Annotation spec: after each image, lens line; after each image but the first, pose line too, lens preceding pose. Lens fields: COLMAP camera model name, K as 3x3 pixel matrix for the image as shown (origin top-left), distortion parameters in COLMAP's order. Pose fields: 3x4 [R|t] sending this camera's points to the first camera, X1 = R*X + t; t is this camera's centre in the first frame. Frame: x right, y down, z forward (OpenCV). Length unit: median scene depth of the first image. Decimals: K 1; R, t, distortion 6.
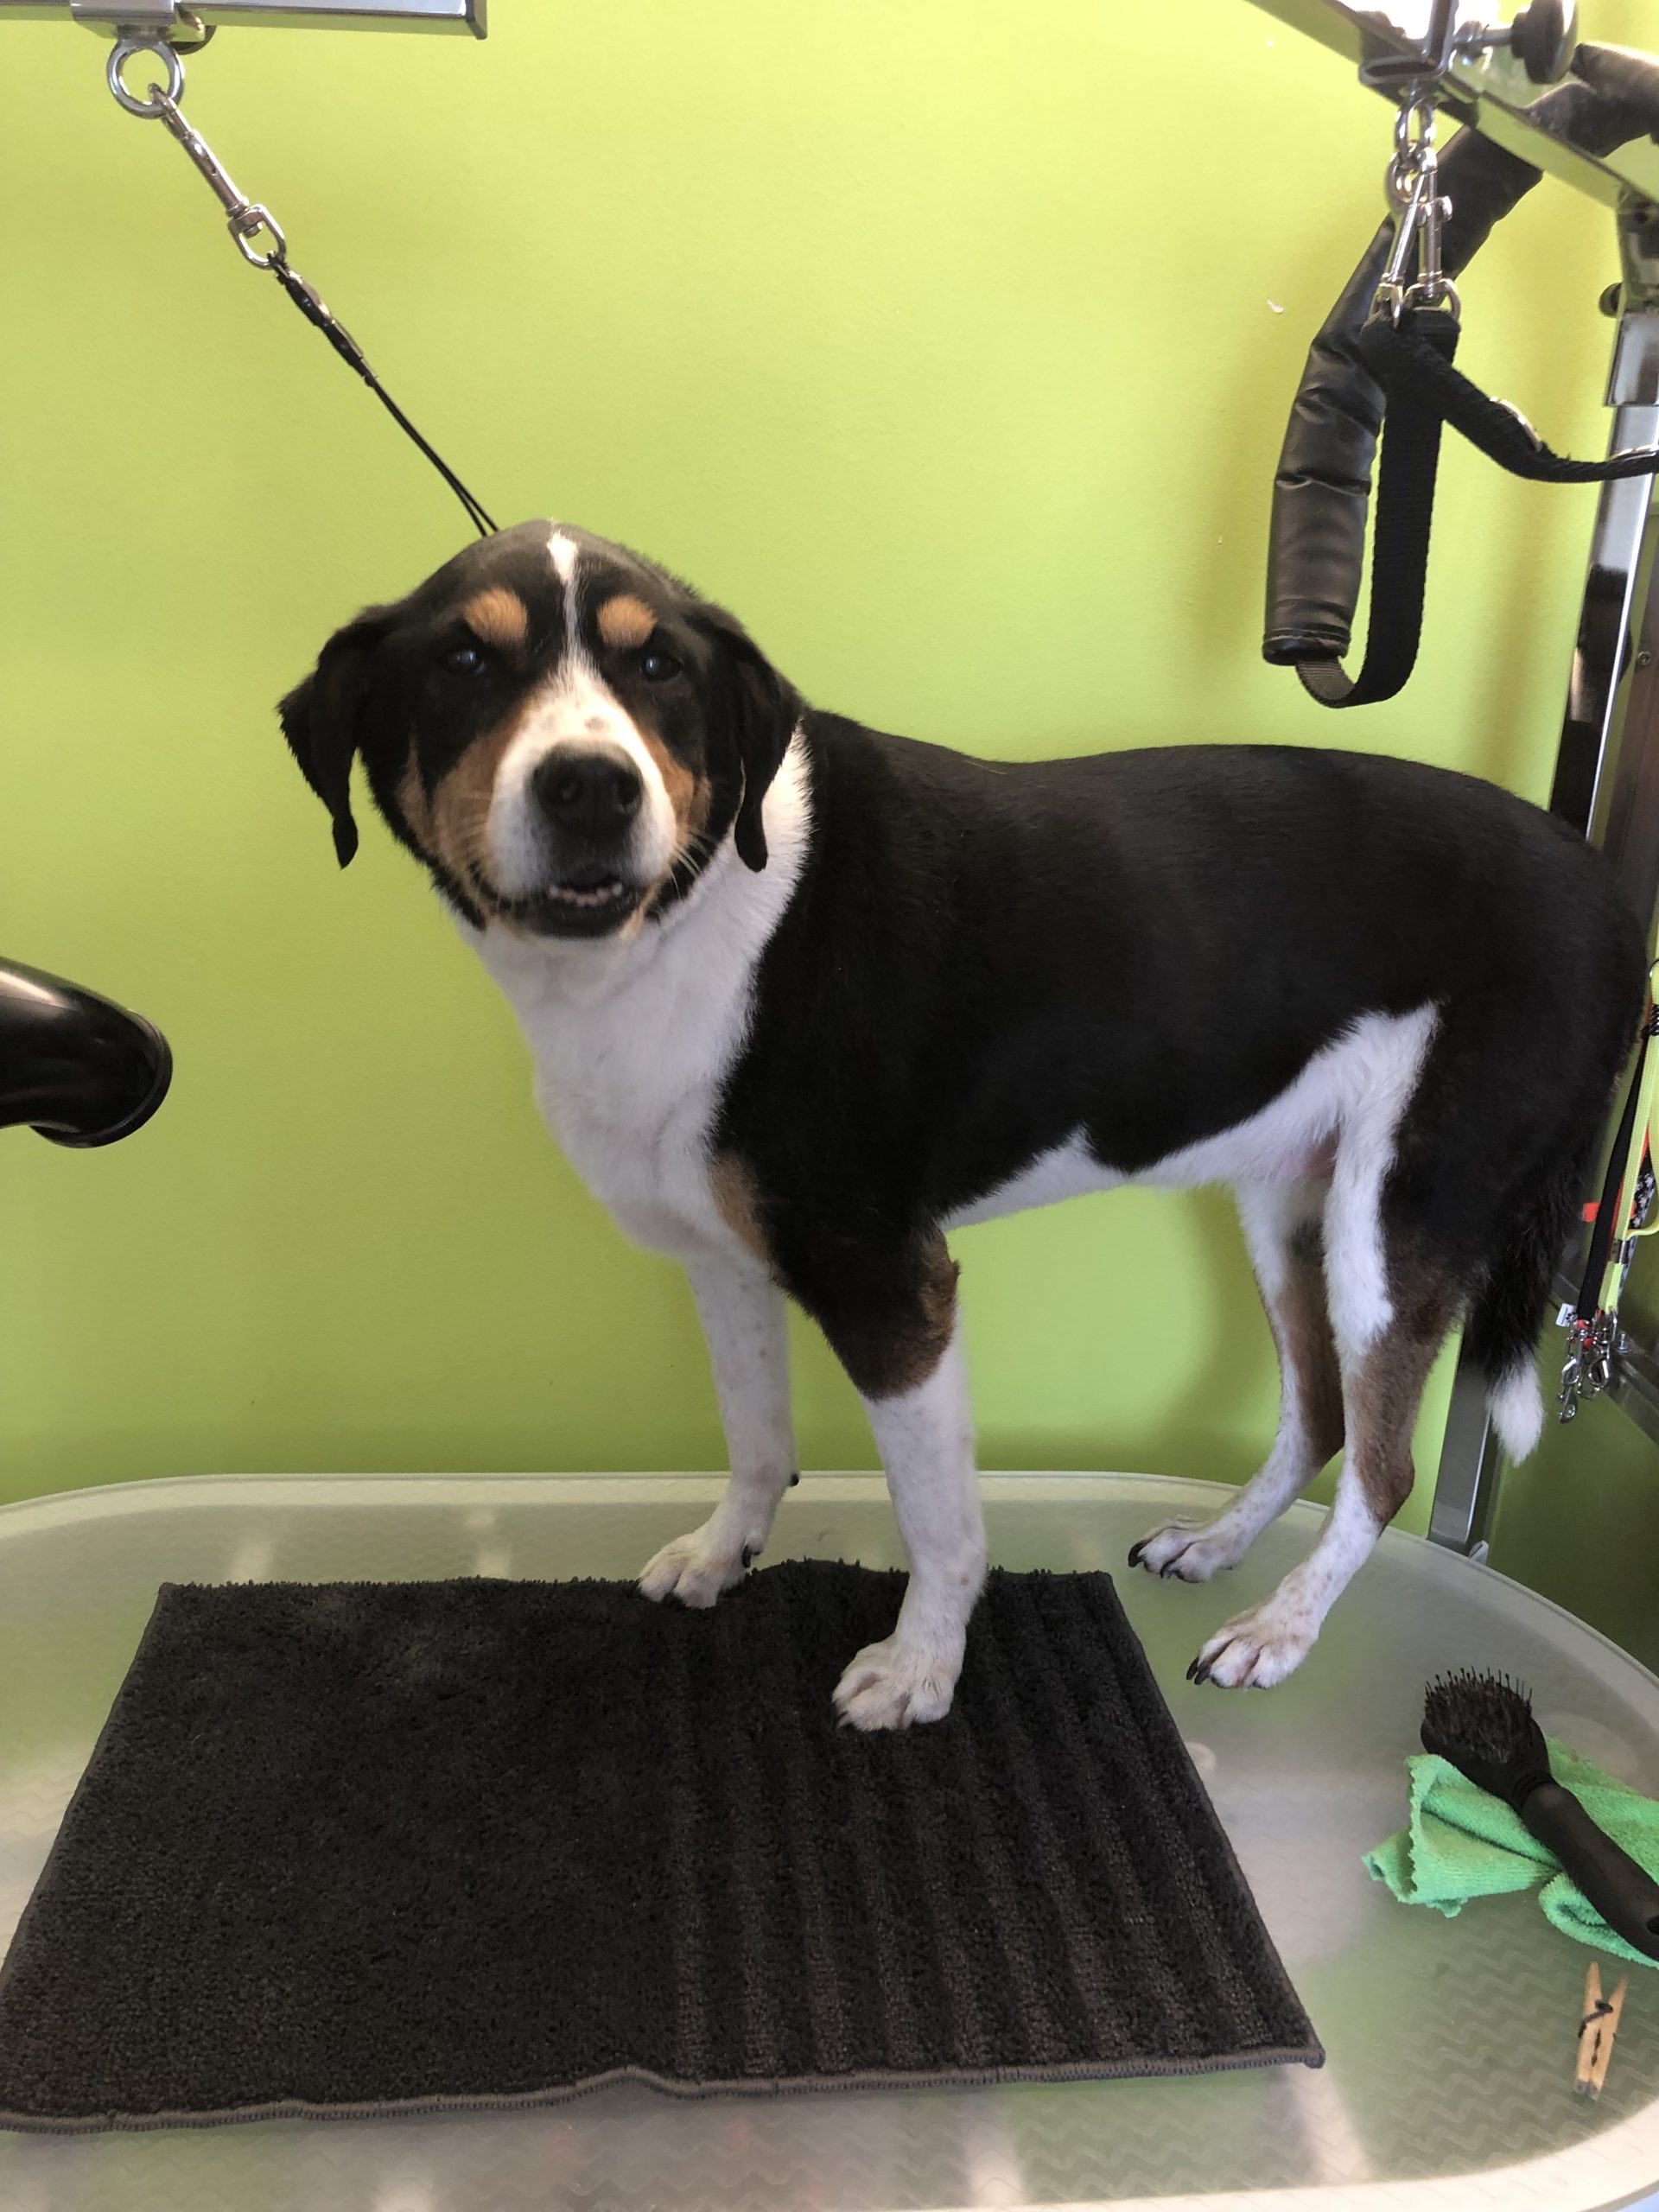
lens RADIAL K [[1799.2, 0, 829.5], [0, 1799.2, 1106.0], [0, 0, 1]] dist [0.055261, 0.016549]
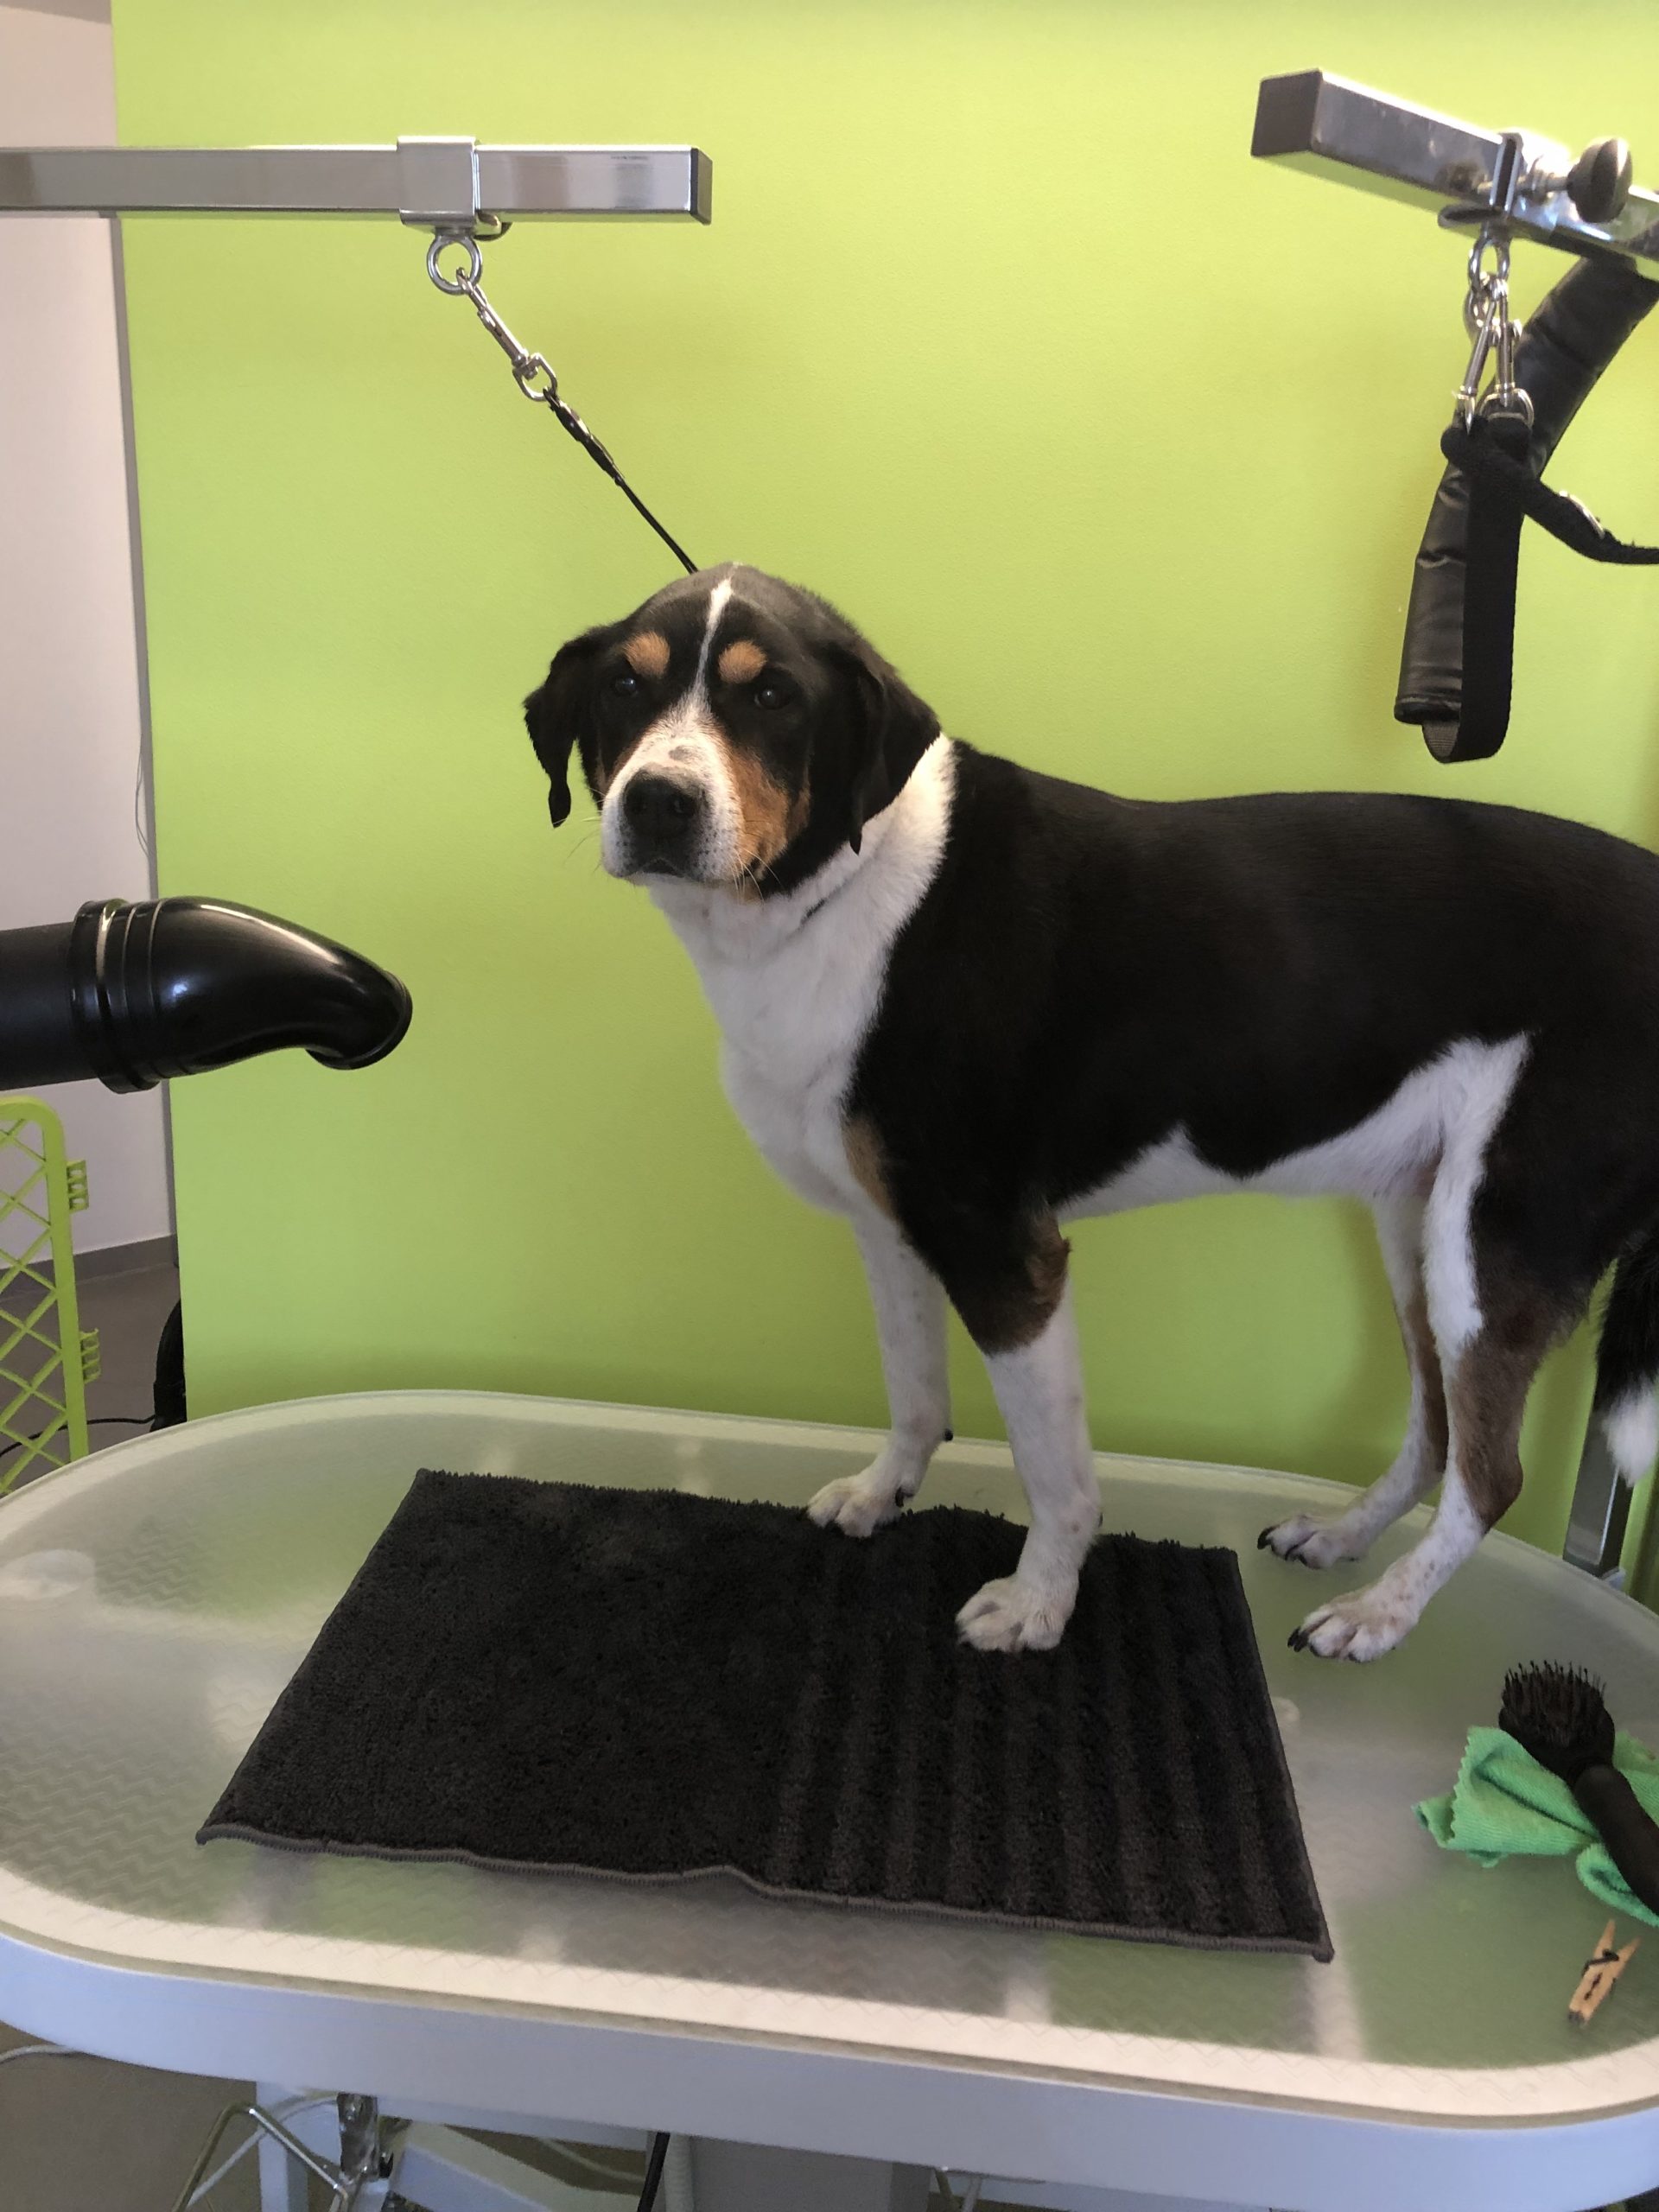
lens RADIAL K [[1806.7, 0, 829.5], [0, 1806.7, 1106.0], [0, 0, 1]] dist [0.036897, 0.121267]
pose [[0.980554, 0.059943, -0.186872, 0.130960], [-0.065181, 0.997631, -0.022006, 0.039749], [0.185110, 0.033759, 0.982138, -0.162091]]
